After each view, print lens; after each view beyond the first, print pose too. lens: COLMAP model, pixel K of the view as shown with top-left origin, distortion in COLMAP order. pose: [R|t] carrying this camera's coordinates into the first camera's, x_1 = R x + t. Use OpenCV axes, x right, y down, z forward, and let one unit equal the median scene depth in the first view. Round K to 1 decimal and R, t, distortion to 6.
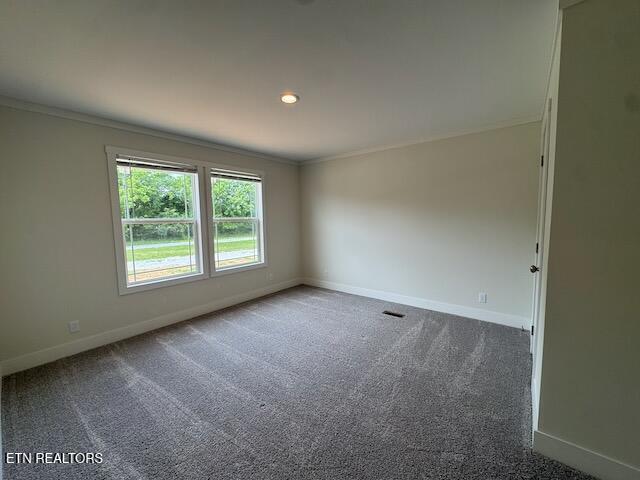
lens RADIAL K [[255.5, 0, 320.8], [0, 255.5, 239.0], [0, 0, 1]] dist [-0.002701, -0.000134]
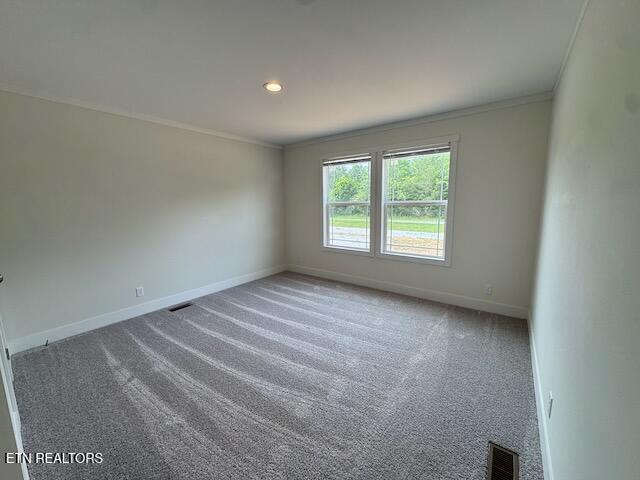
lens RADIAL K [[255.5, 0, 320.8], [0, 255.5, 239.0], [0, 0, 1]] dist [-0.002701, -0.000134]
pose [[0.057988, 0.156985, -0.985897, 0.628652], [-0.068188, 0.985875, 0.152971, -0.074898], [0.995986, 0.058356, 0.067874, 0.738668]]
